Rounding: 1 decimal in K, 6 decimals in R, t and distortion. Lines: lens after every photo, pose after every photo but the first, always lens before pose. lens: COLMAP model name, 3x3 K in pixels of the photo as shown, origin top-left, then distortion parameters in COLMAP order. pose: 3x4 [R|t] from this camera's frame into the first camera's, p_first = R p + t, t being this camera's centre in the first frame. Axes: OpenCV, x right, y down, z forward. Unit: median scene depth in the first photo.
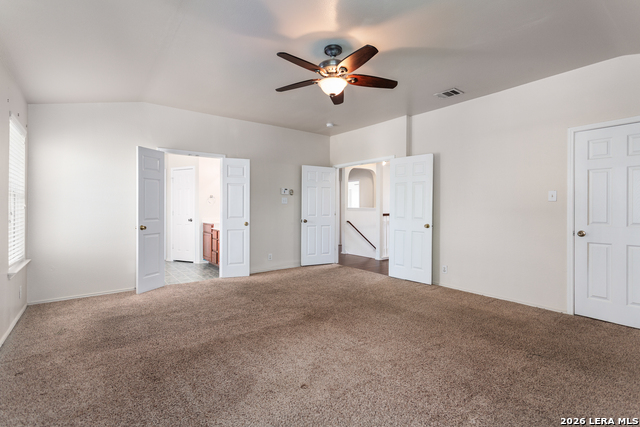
lens RADIAL K [[301.3, 0, 320.0], [0, 301.3, 210.3], [0, 0, 1]] dist [0.003840, 0.000520]
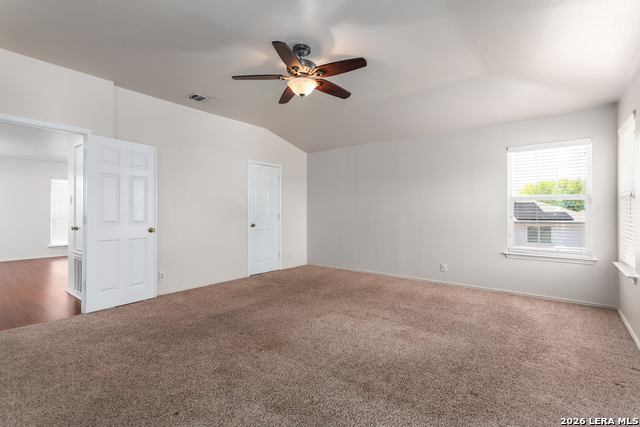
lens RADIAL K [[301.3, 0, 320.0], [0, 301.3, 210.3], [0, 0, 1]] dist [0.003840, 0.000520]
pose [[-0.251733, 0.001726, 0.967795, -0.596286], [0.003799, 0.999992, -0.000796, -0.001320], [-0.967789, 0.003476, -0.251738, 0.762654]]
